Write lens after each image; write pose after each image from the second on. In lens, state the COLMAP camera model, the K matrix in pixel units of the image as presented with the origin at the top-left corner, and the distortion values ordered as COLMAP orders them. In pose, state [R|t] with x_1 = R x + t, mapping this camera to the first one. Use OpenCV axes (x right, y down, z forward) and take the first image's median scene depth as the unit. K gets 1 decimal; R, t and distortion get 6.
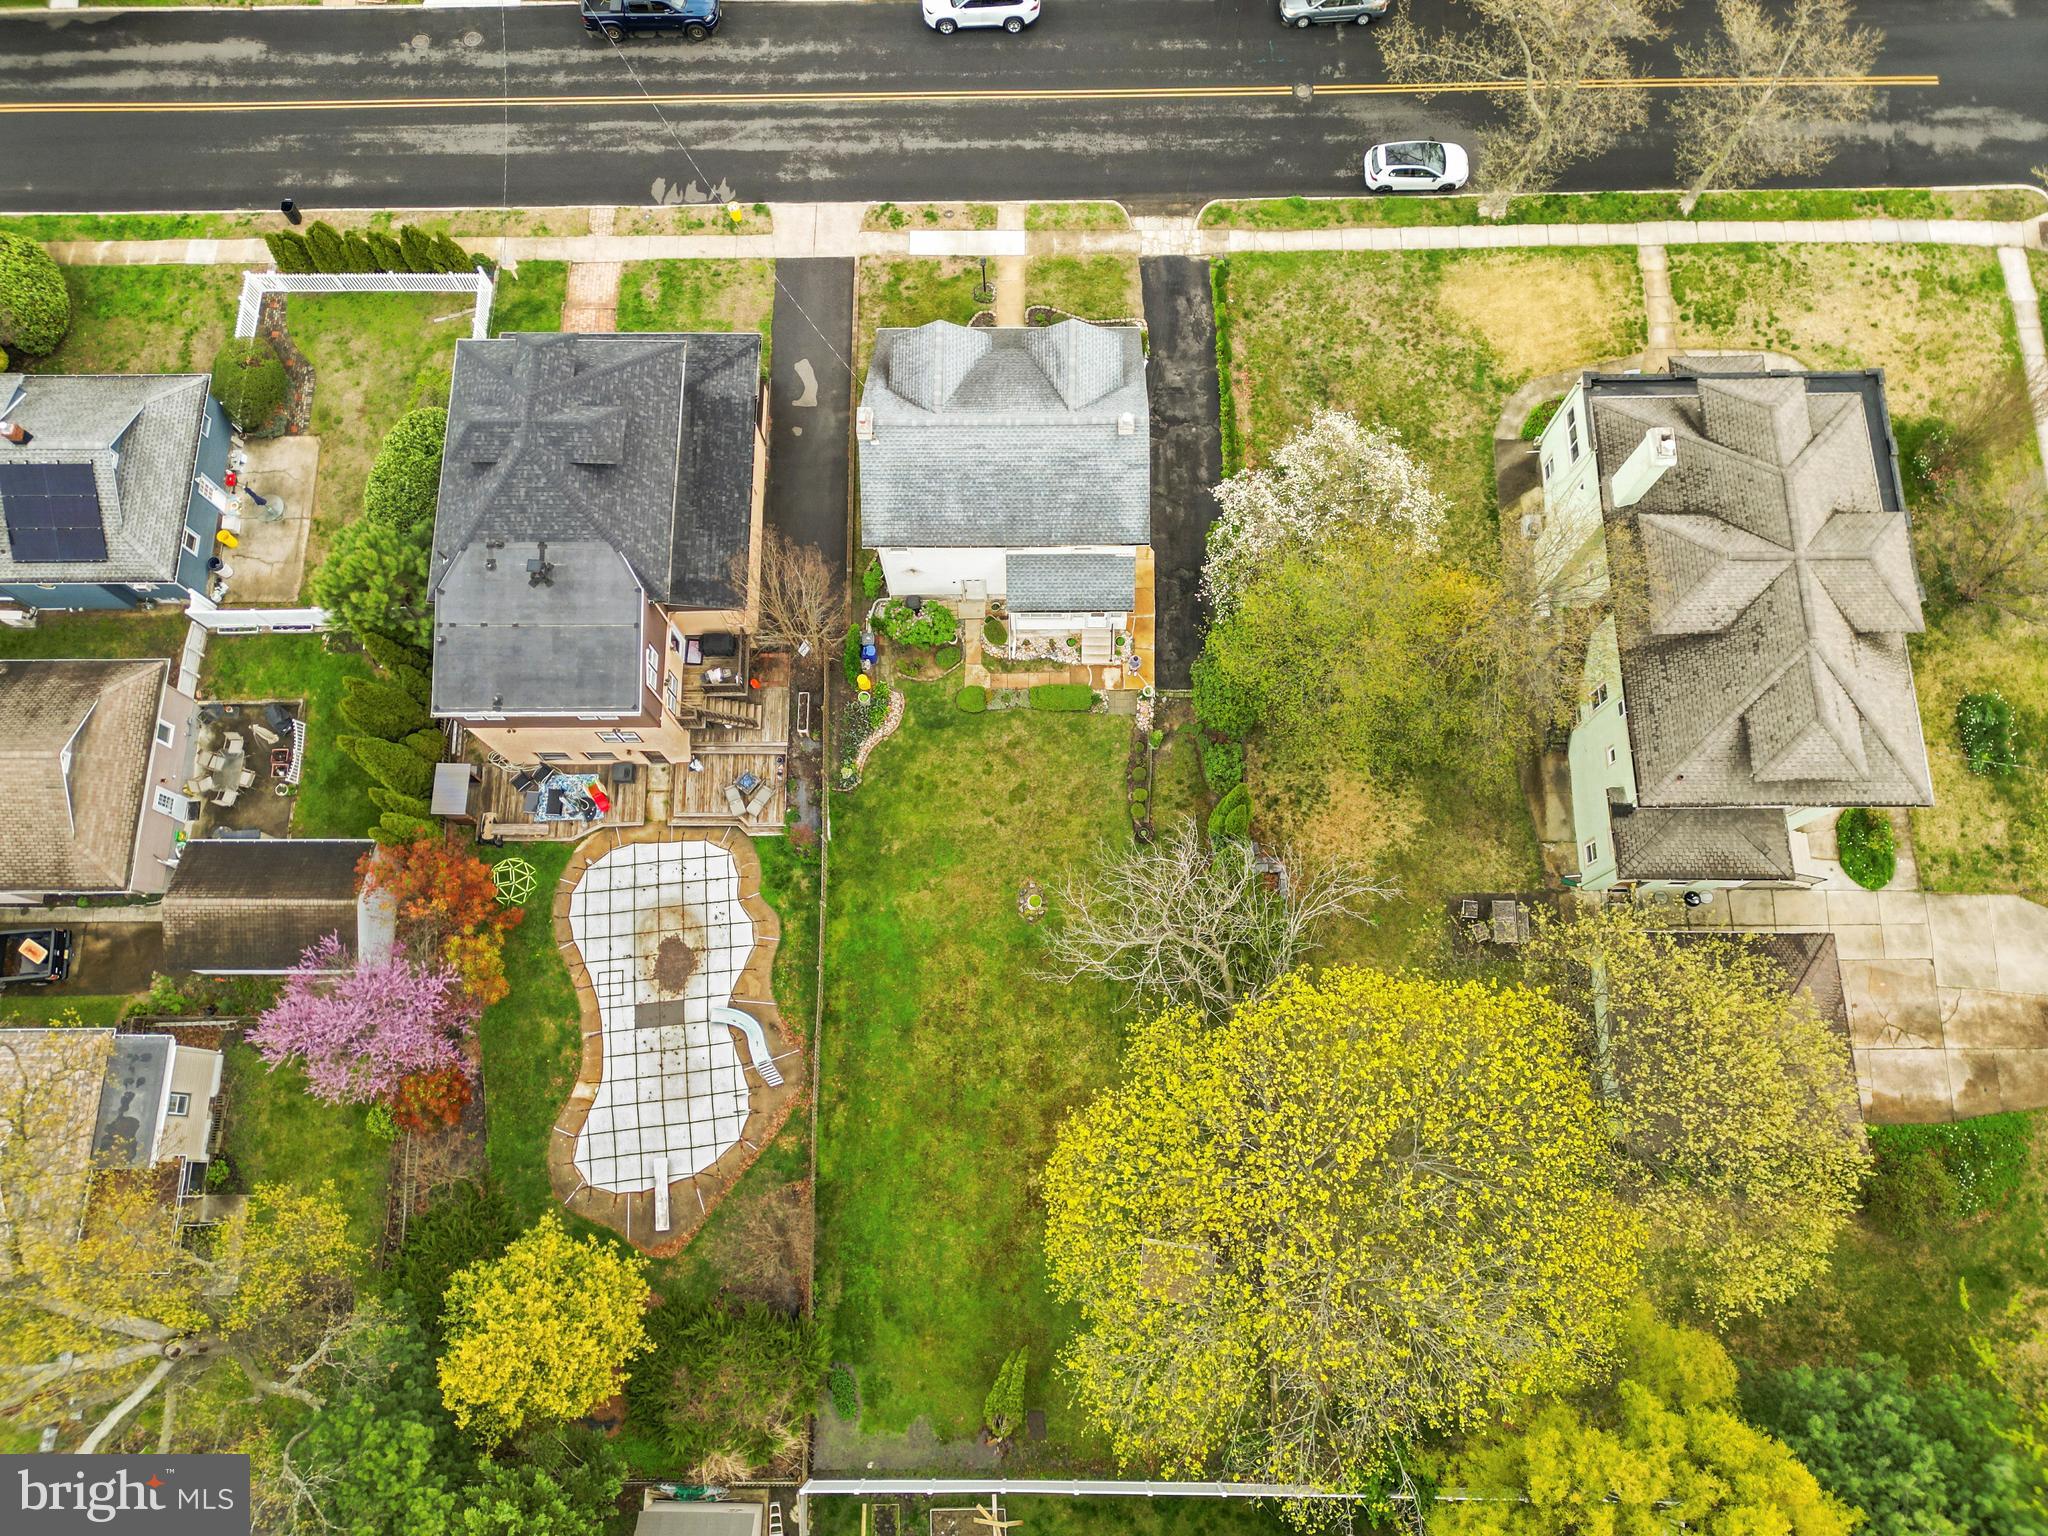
lens RADIAL K [[1427.6, 0, 1026.6], [0, 1427.6, 781.8], [0, 0, 1]] dist [0.065995, -0.052126]
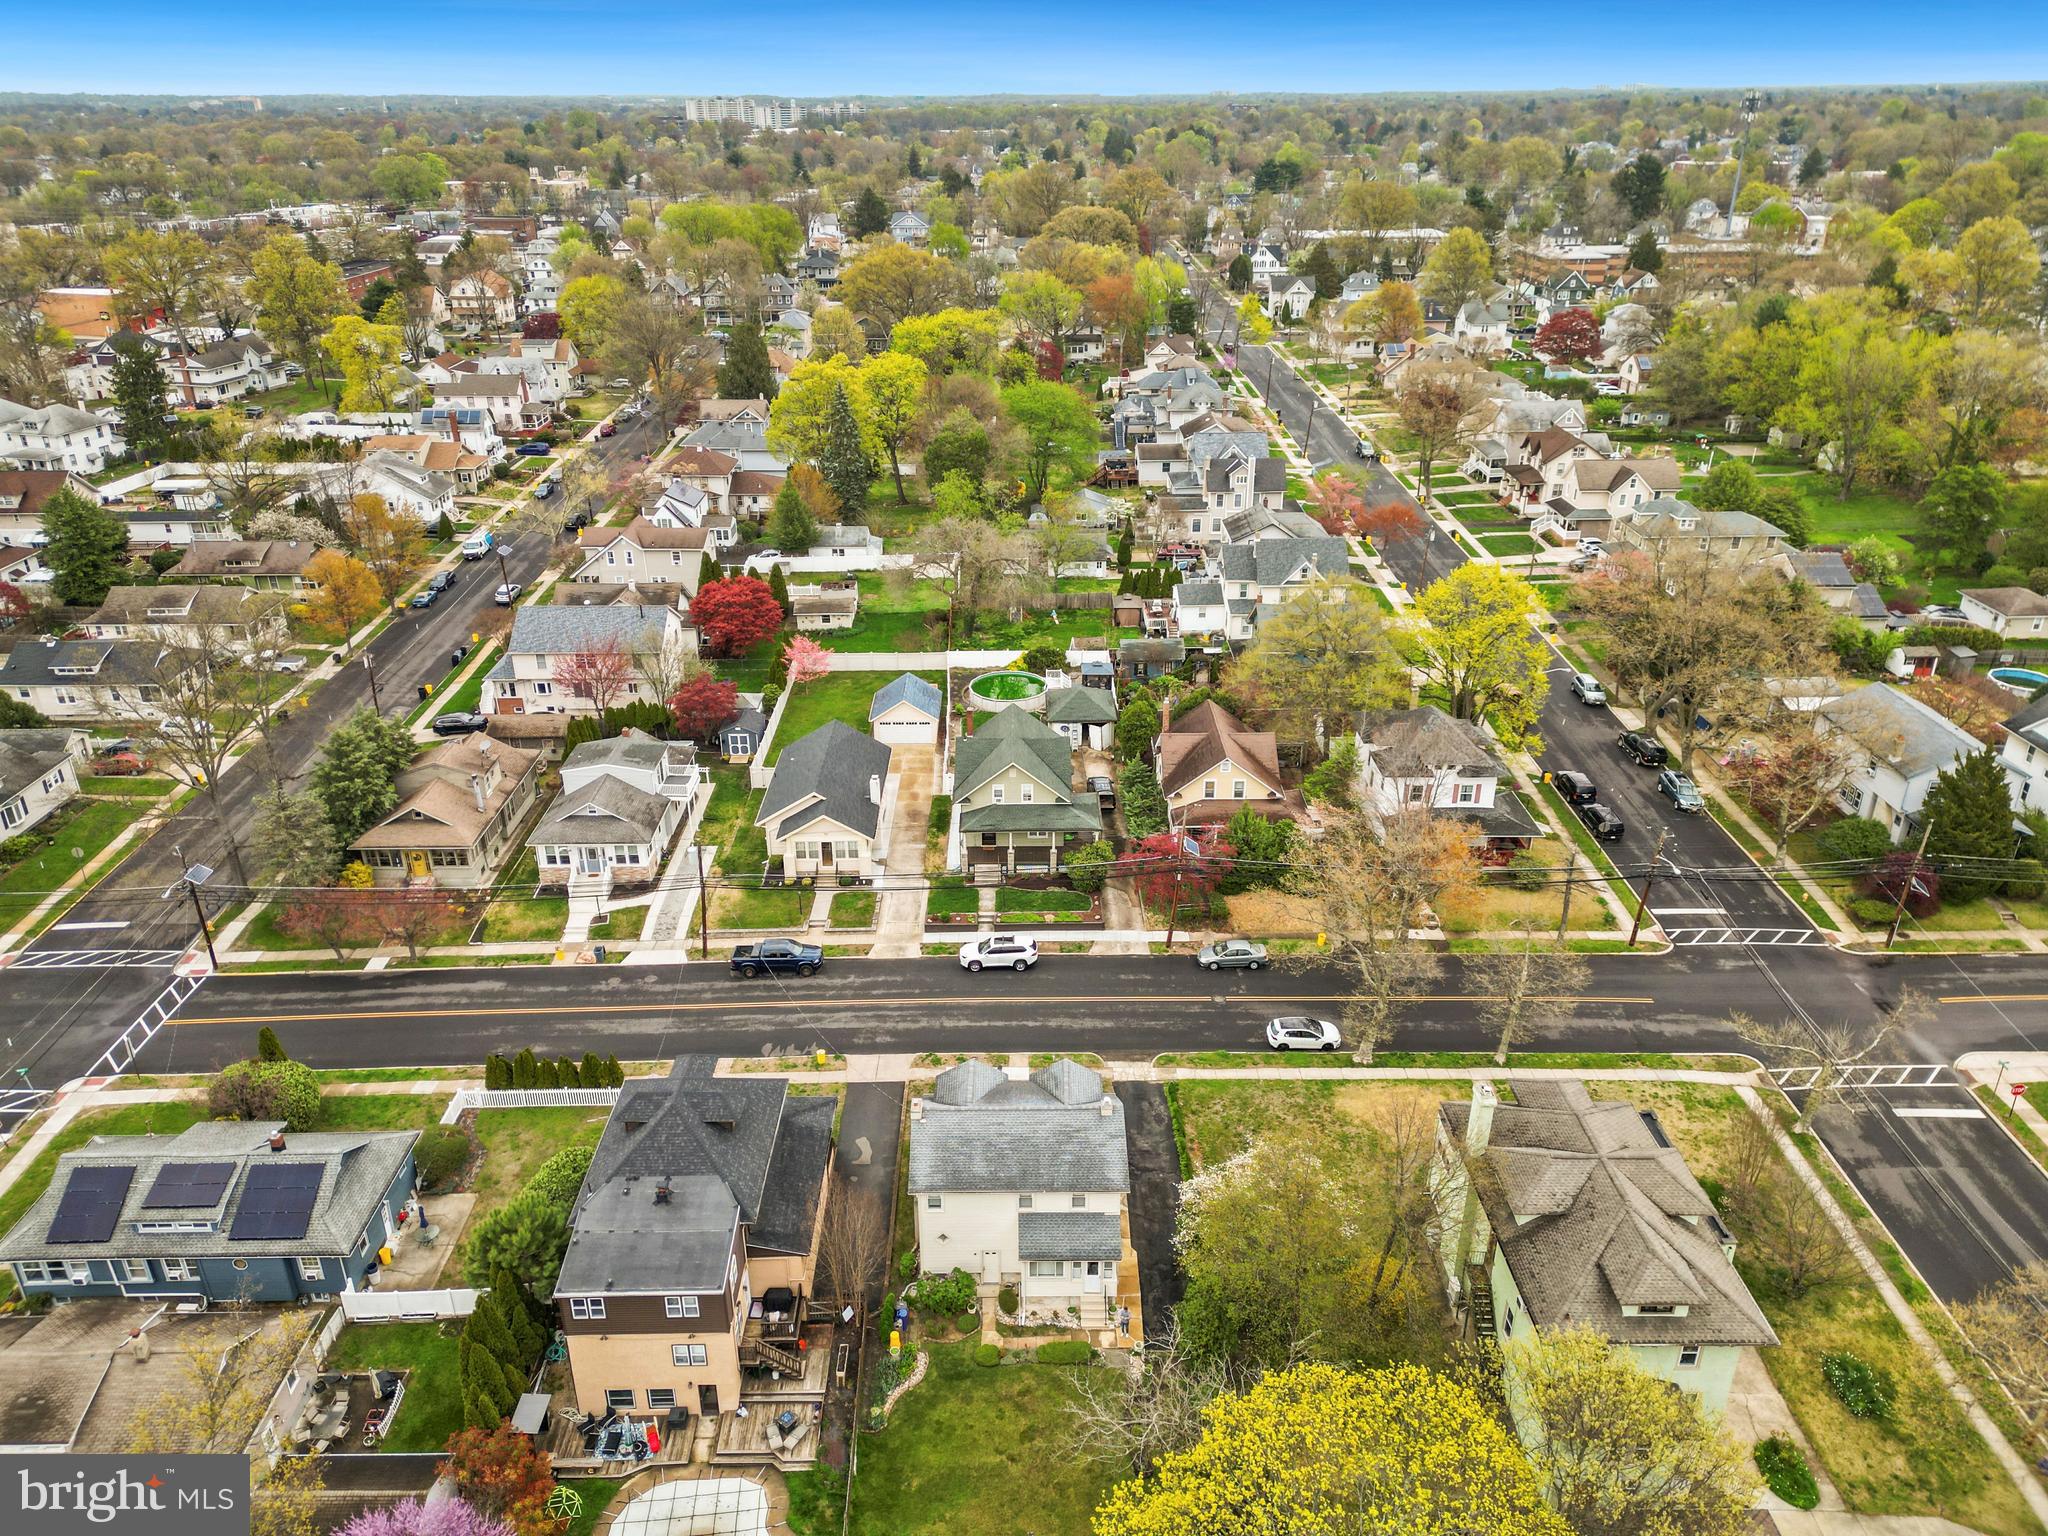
lens RADIAL K [[1427.6, 0, 1030.9], [0, 1427.6, 765.0], [0, 0, 1]] dist [0.065995, -0.052126]
pose [[0.999913, 0.004577, 0.012376, -0.019309], [0.006329, 0.656653, -0.754166, 0.506982], [-0.011579, 0.754179, 0.656567, -0.134909]]
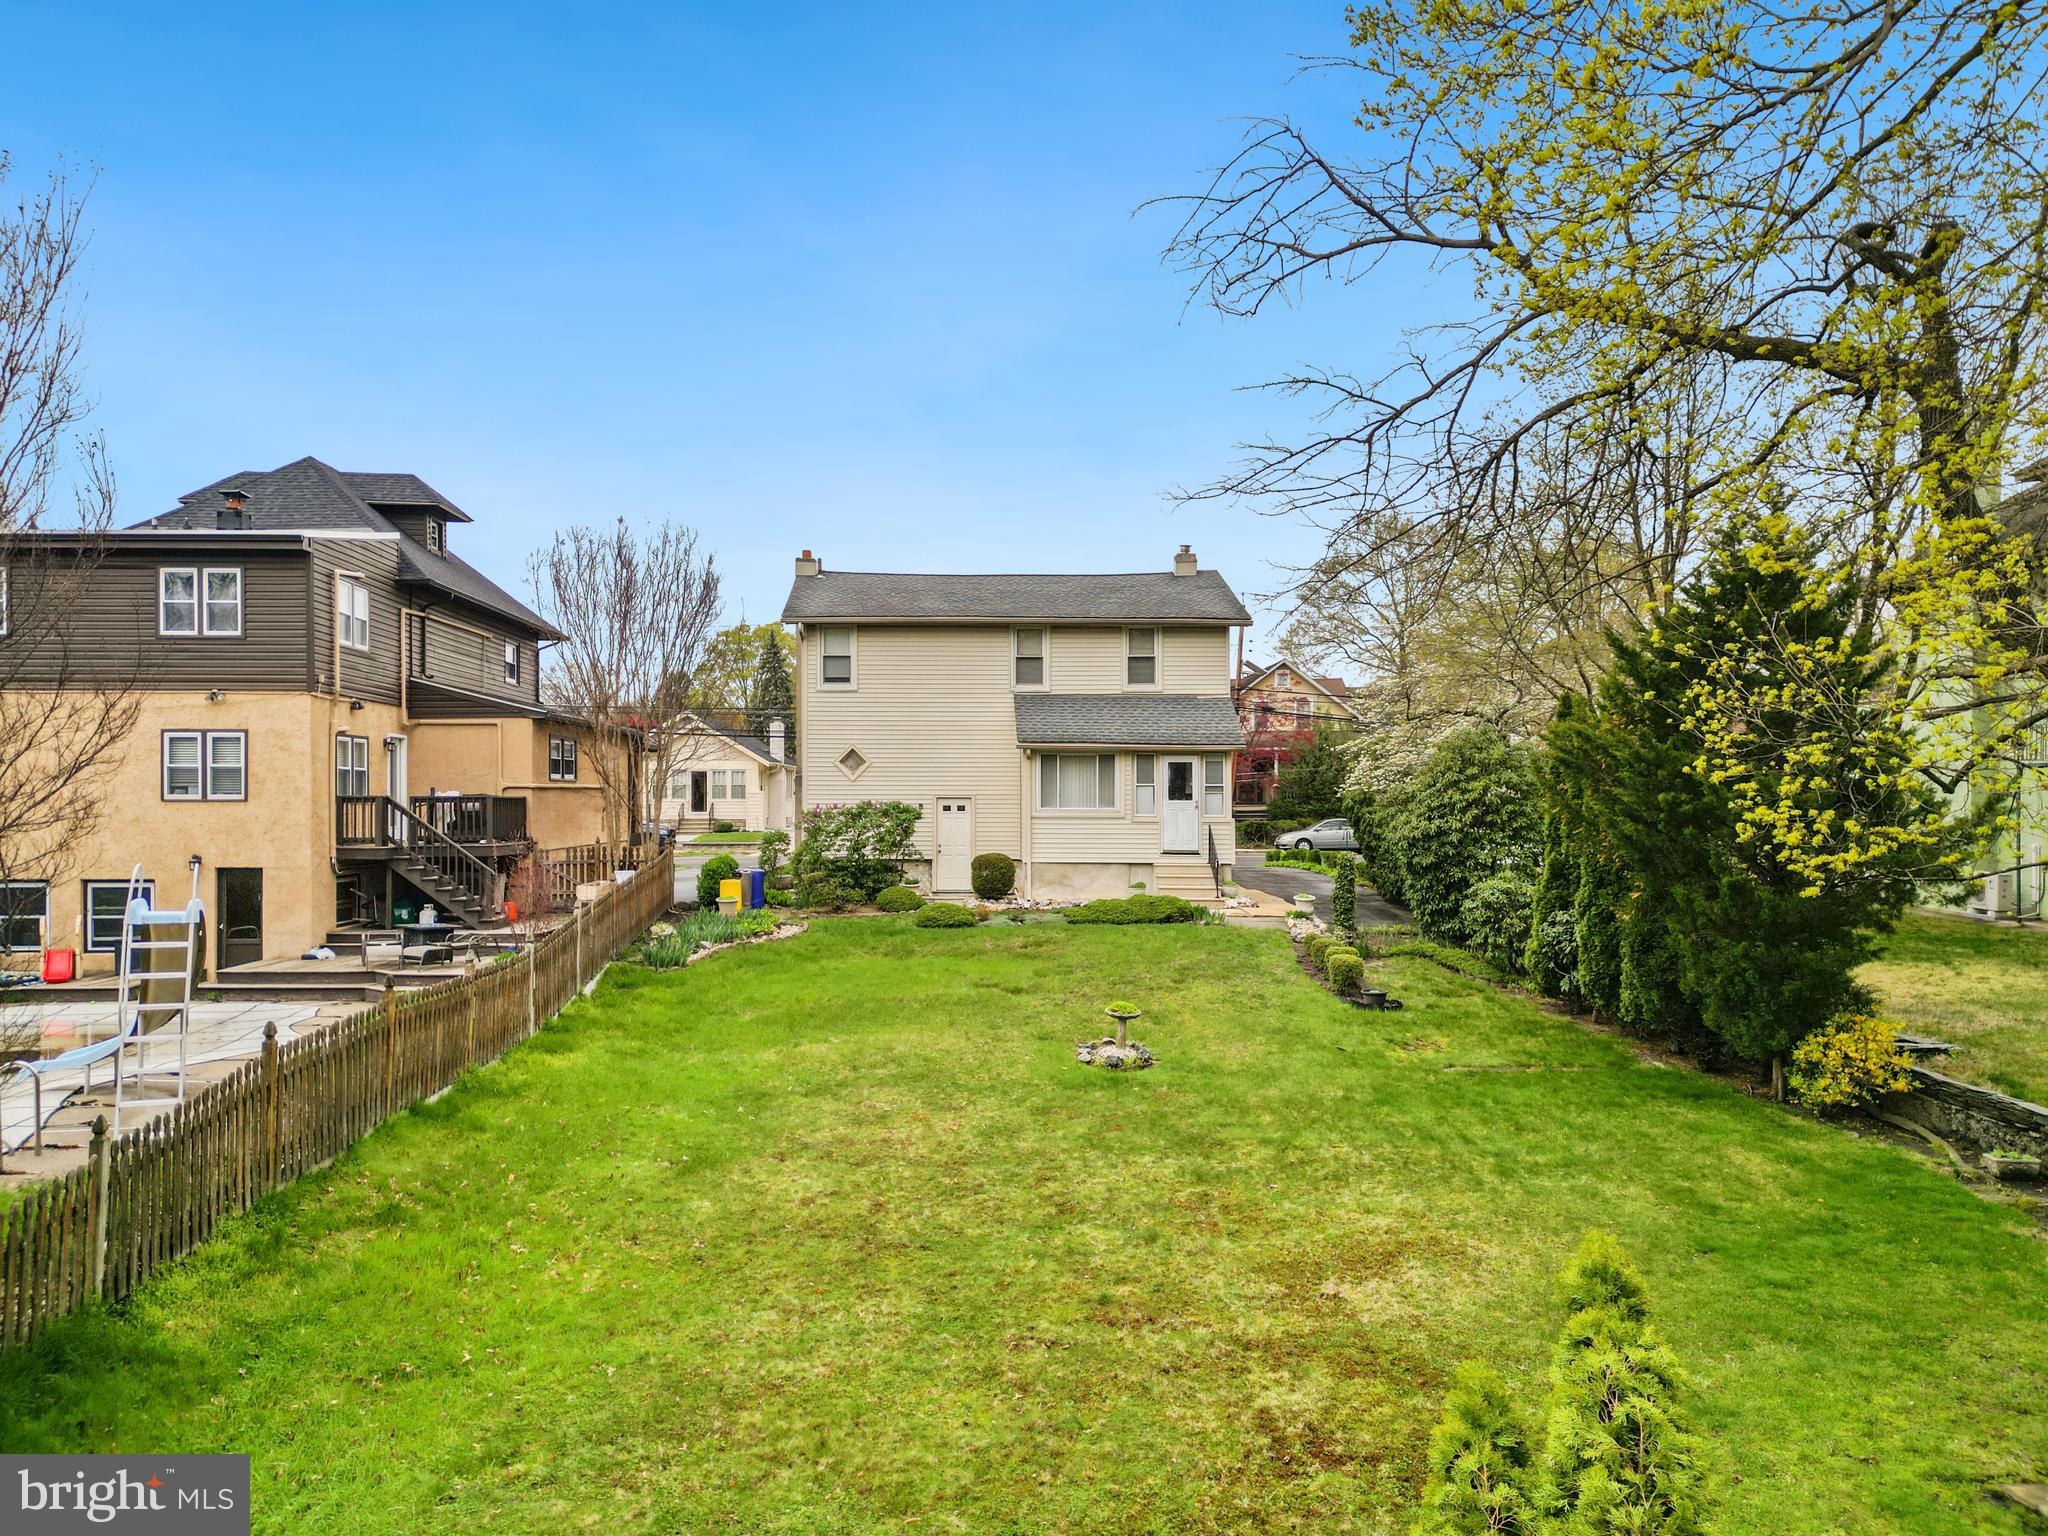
lens RADIAL K [[1427.6, 0, 982.6], [0, 1427.6, 823.3], [0, 0, 1]] dist [0.065995, -0.052126]
pose [[0.999726, 0.013664, 0.019026, -0.034937], [0.014841, 0.258895, -0.965791, 0.406686], [-0.018122, 0.965809, 0.258621, 0.807030]]
